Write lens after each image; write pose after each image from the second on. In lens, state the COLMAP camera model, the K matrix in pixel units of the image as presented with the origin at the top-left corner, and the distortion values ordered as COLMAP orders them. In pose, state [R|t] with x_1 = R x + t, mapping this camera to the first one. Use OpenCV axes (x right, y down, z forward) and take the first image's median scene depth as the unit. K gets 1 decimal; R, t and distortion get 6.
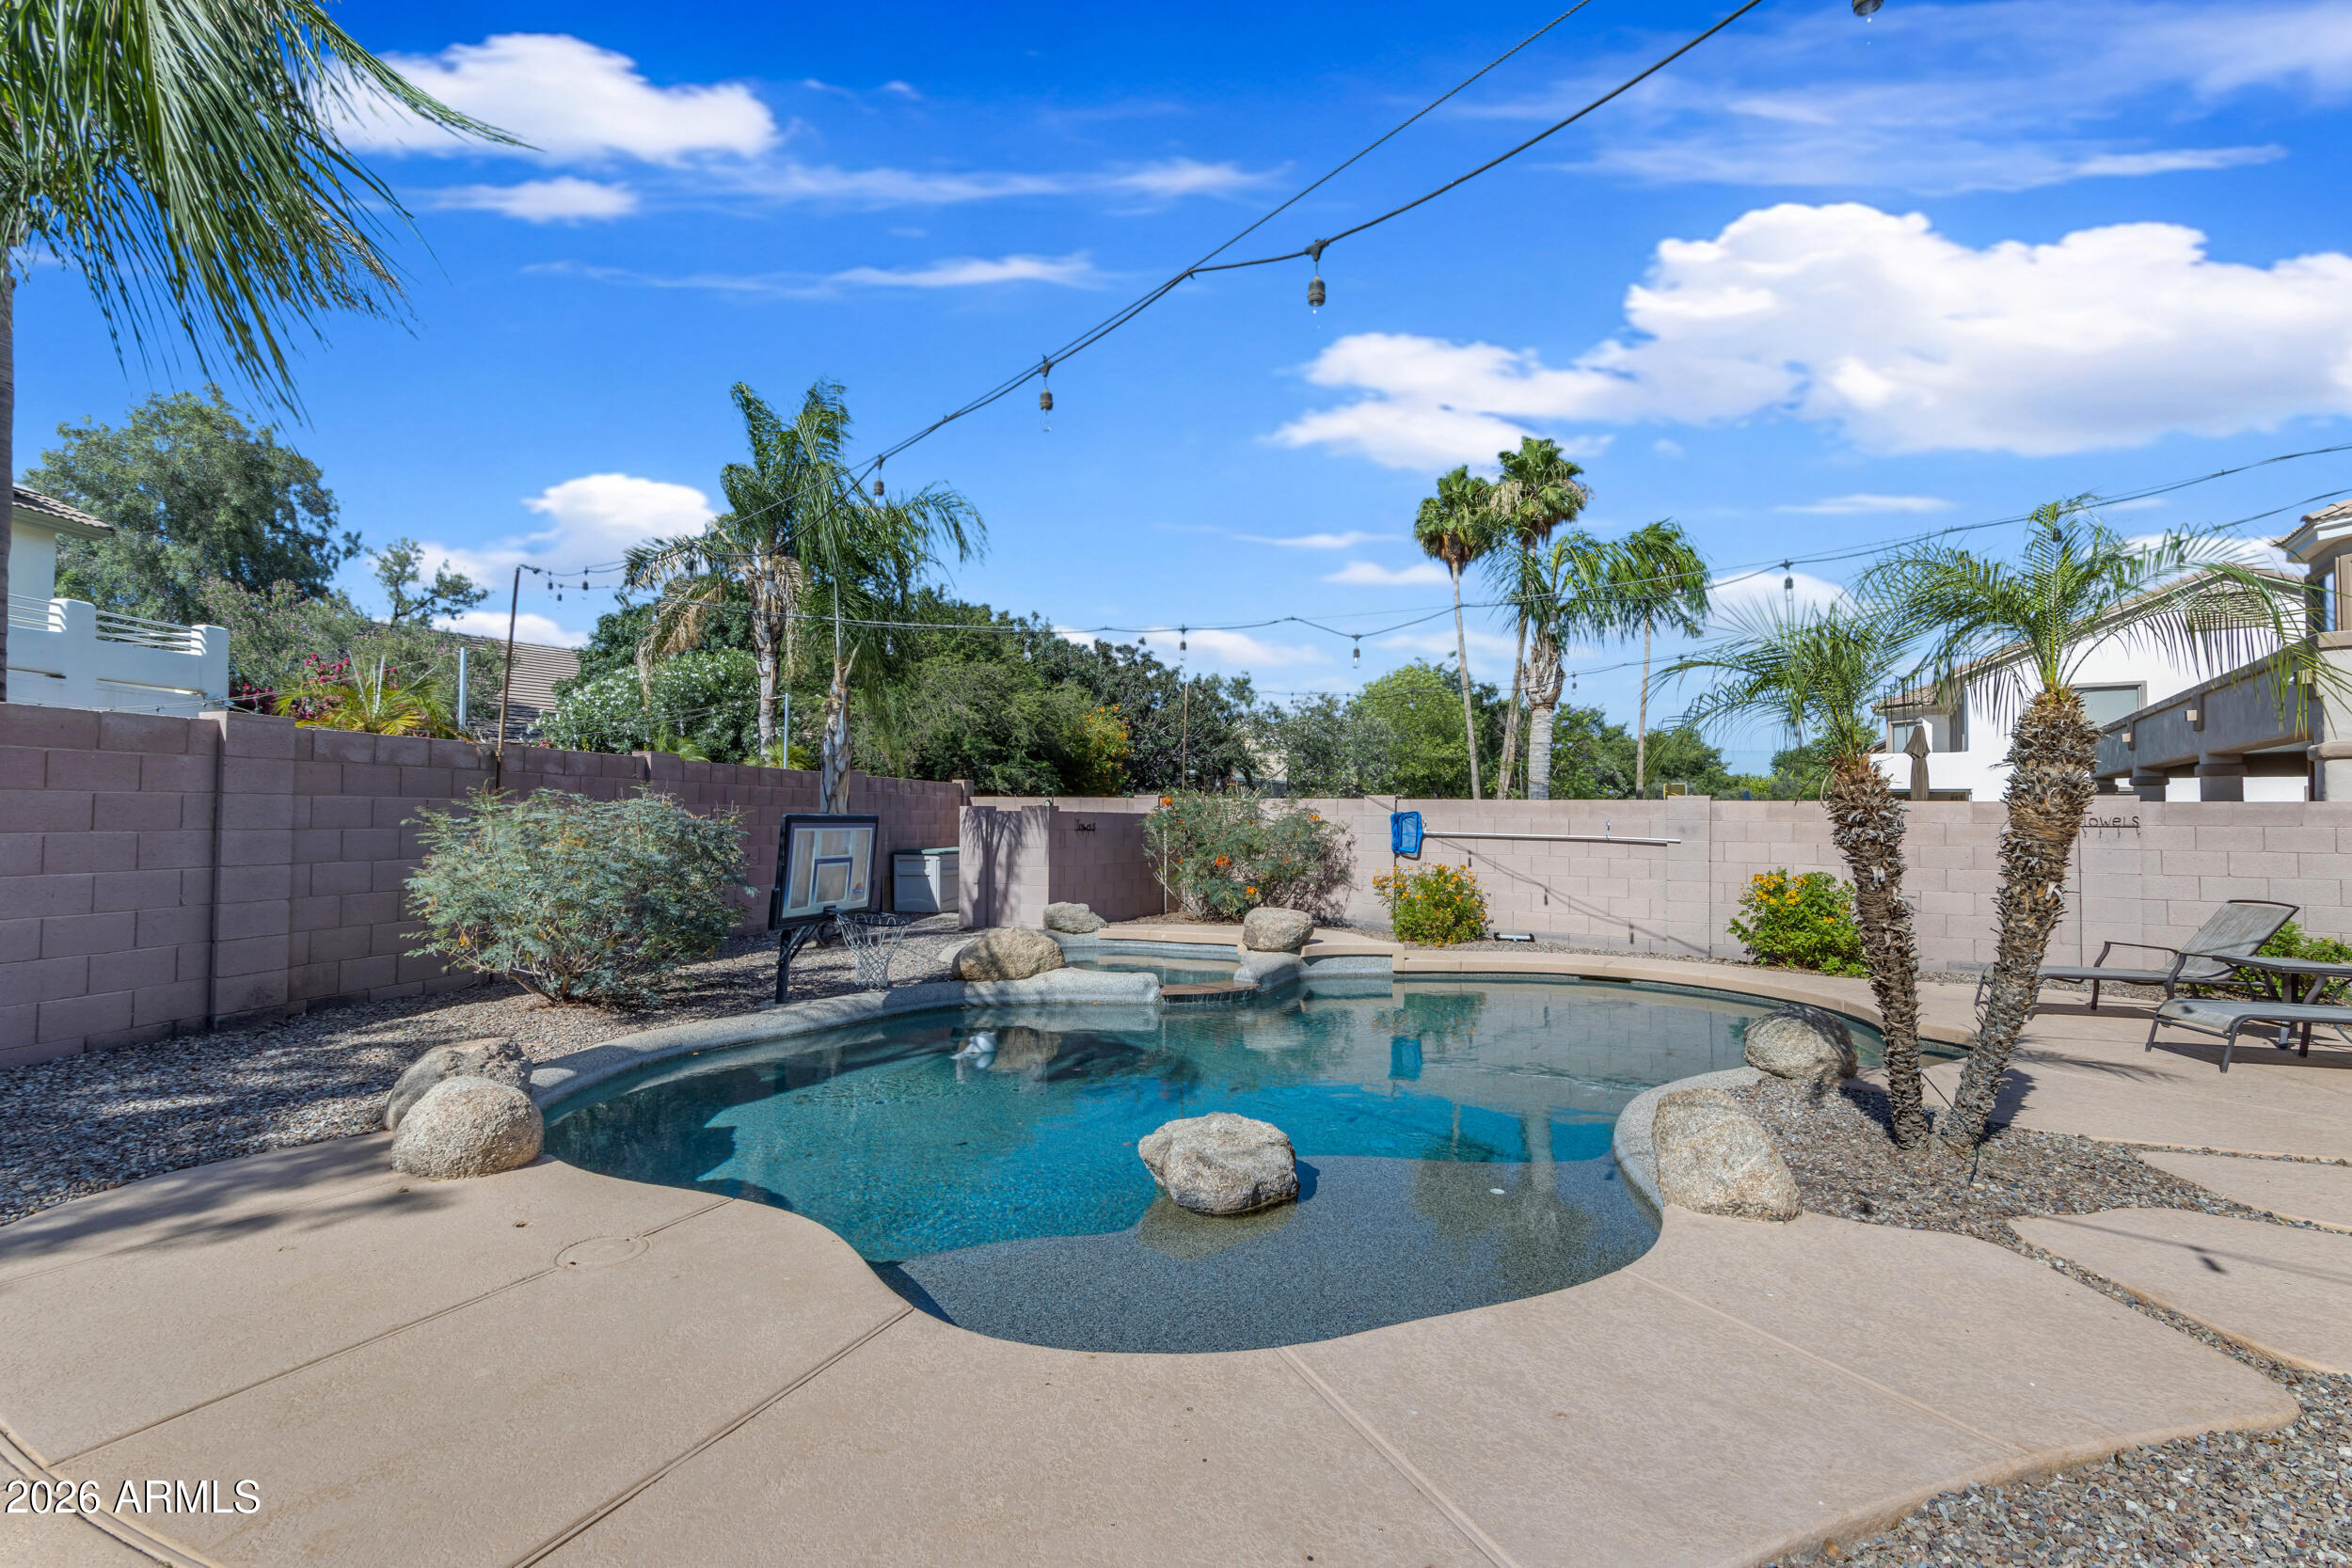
lens RADIAL K [[1079.5, 0, 1174.2], [0, 1079.5, 781.5], [0, 0, 1]] dist [0.001887, 0.000446]
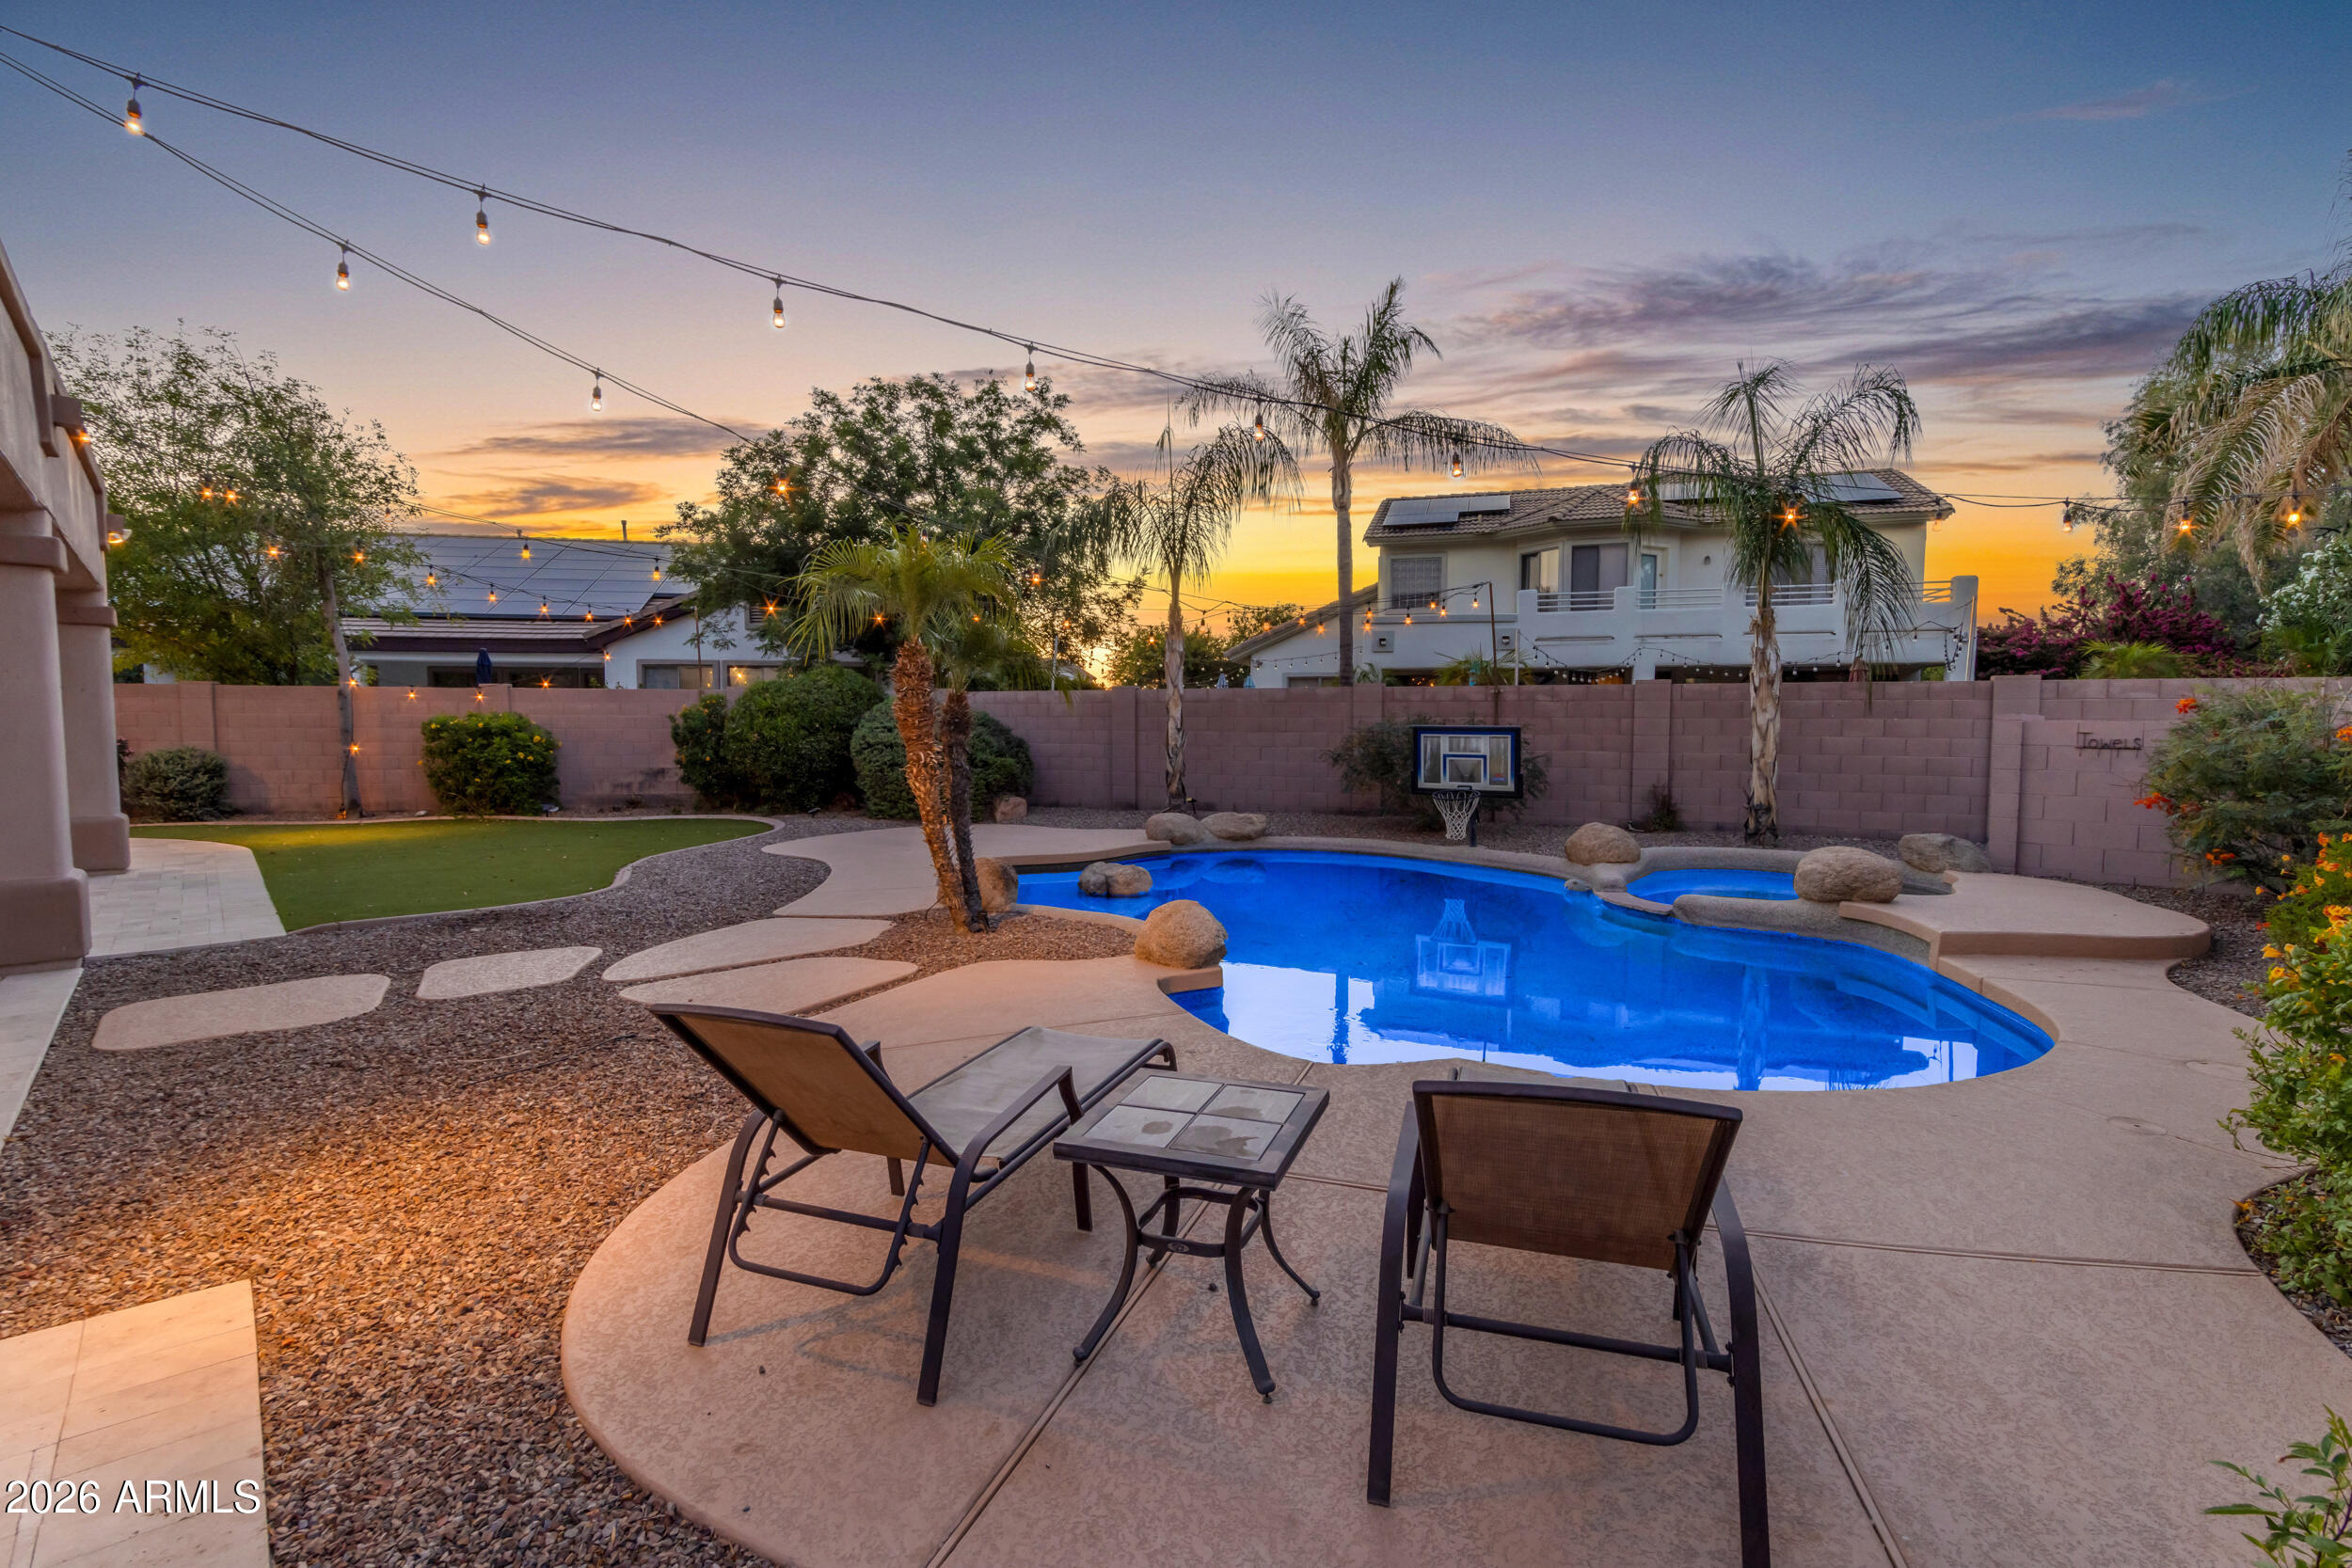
lens RADIAL K [[1079.5, 0, 1160.4], [0, 1079.5, 793.8], [0, 0, 1]] dist [0.001887, 0.000446]
pose [[-0.261072, 0.058417, -0.963550, 0.870949], [0.029259, 0.998187, 0.052590, 0.023359], [0.964876, -0.014463, -0.262308, 0.678405]]
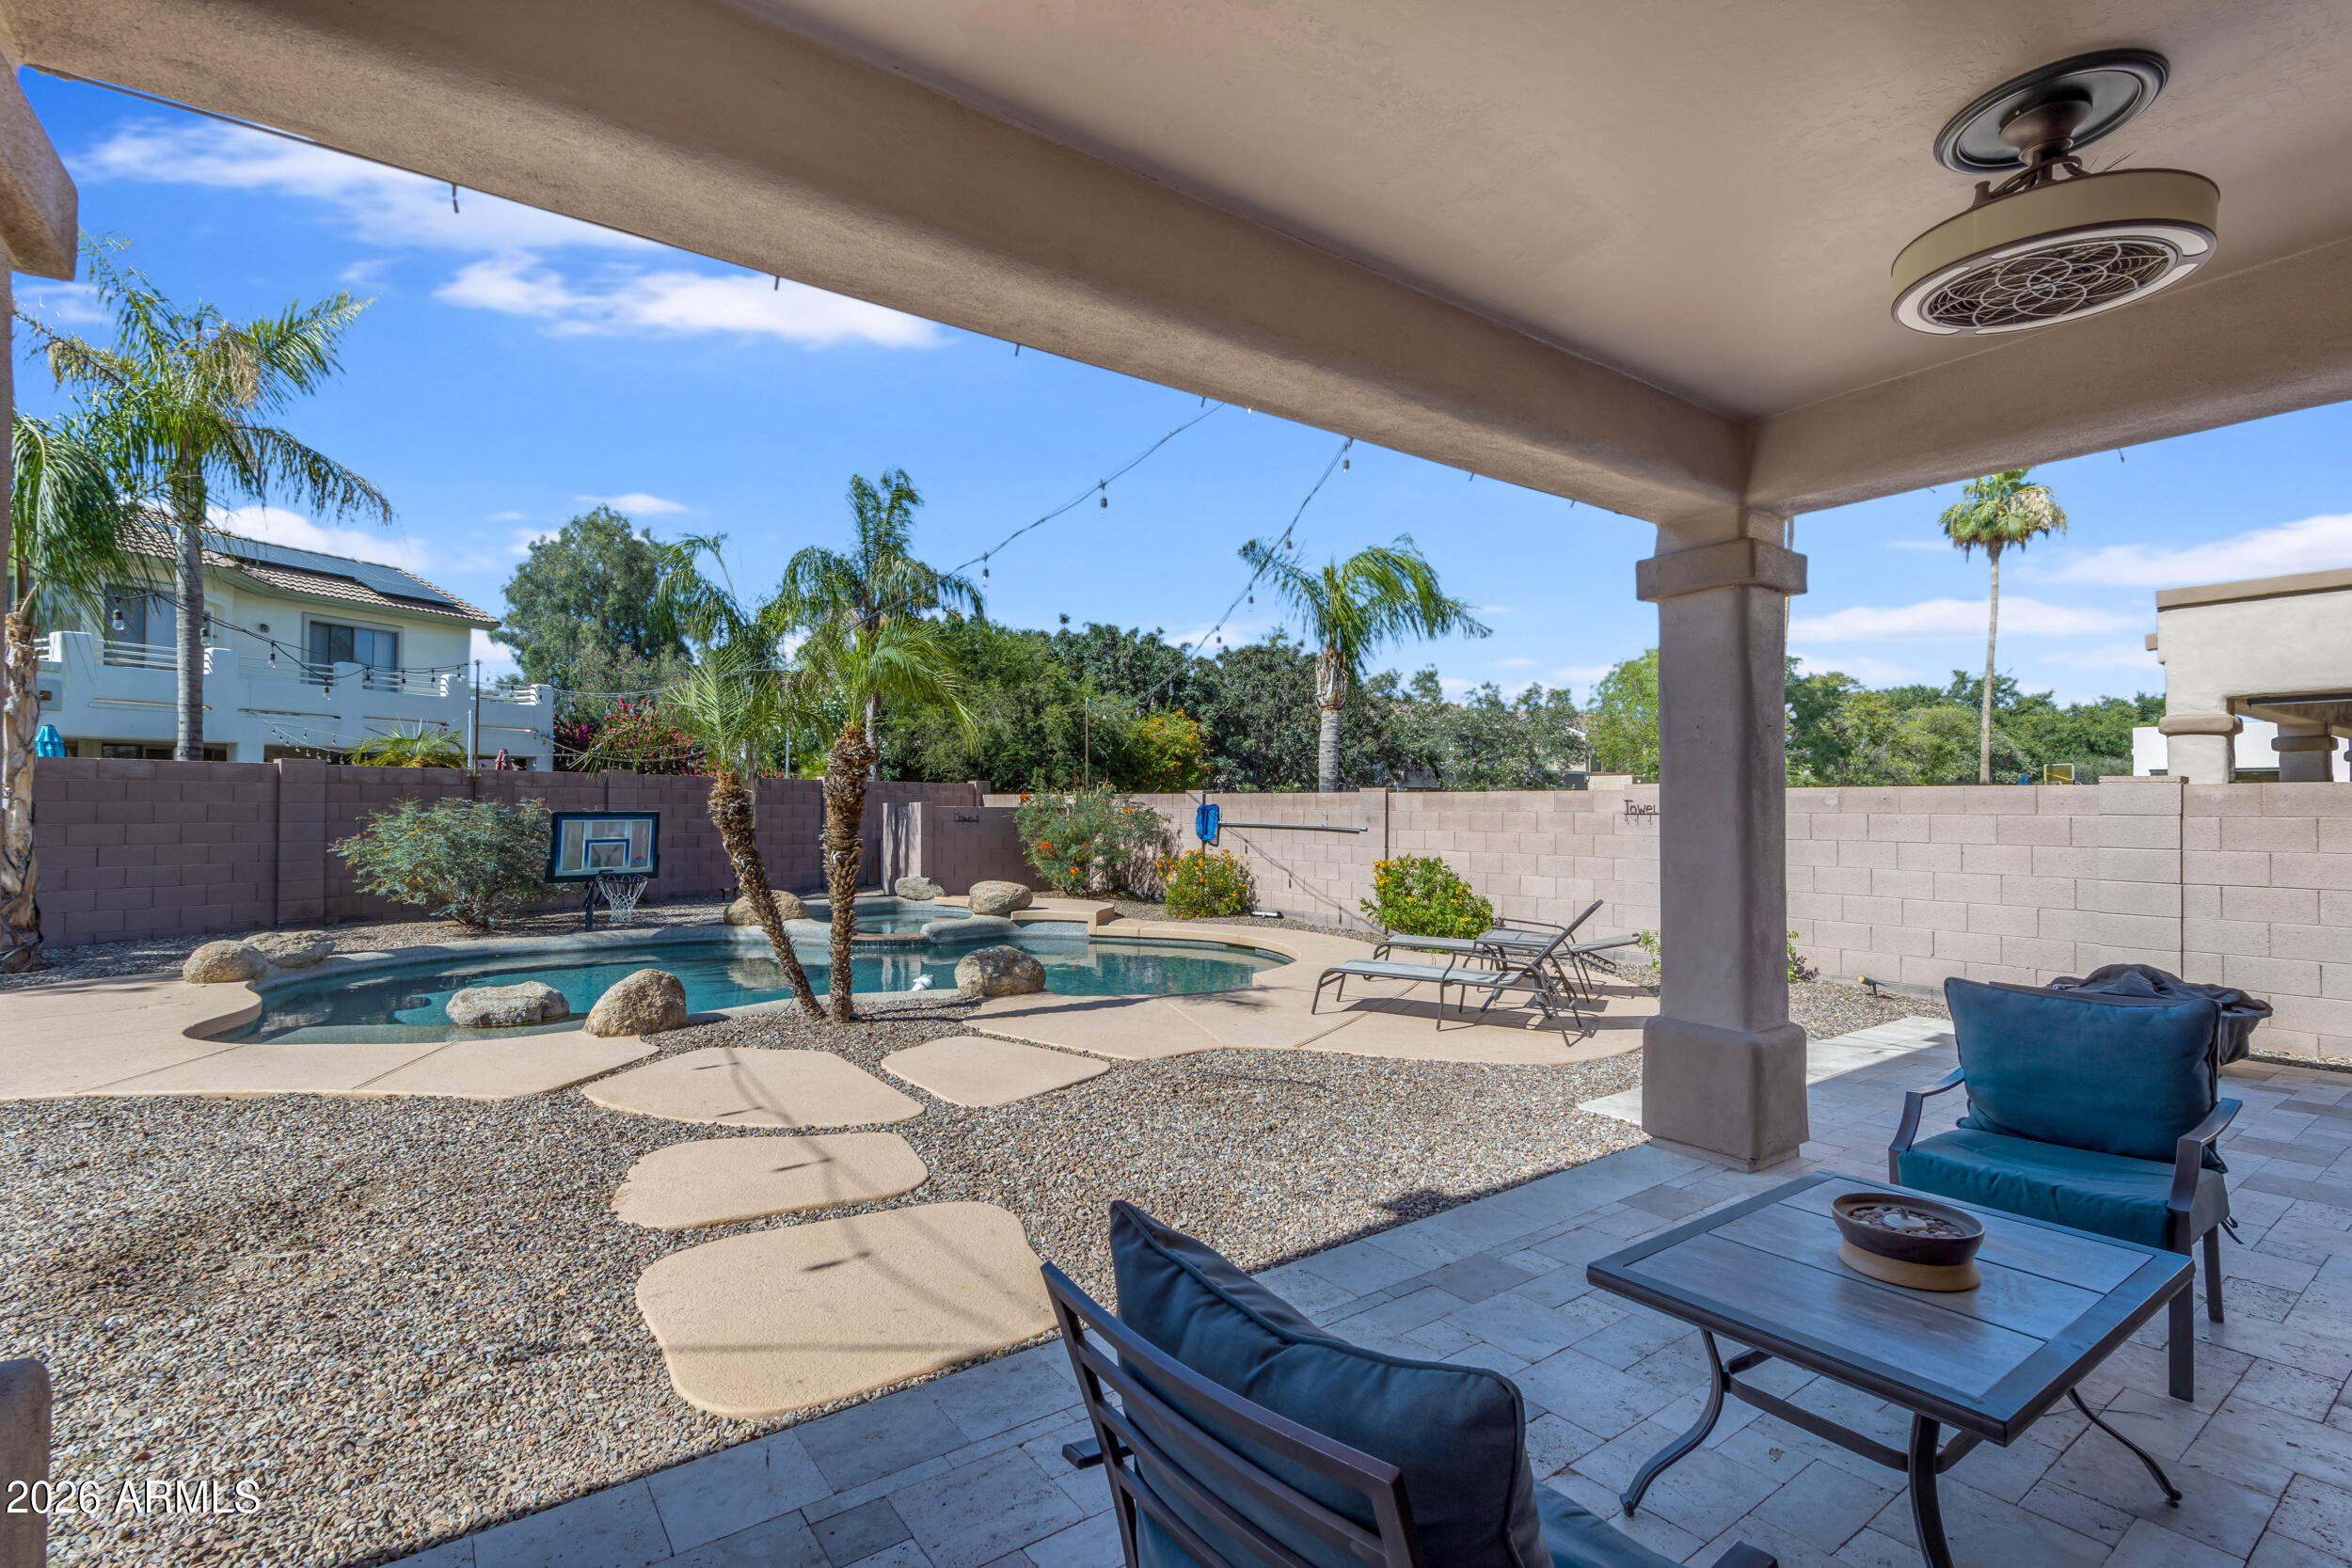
lens RADIAL K [[1079.5, 0, 1172.8], [0, 1079.5, 781.7], [0, 0, 1]] dist [0.001887, 0.000446]
pose [[0.934378, -0.015879, -0.355930, 0.687073], [0.018470, 0.999822, 0.003881, -0.001673], [0.355805, -0.010200, 0.934505, -0.109982]]
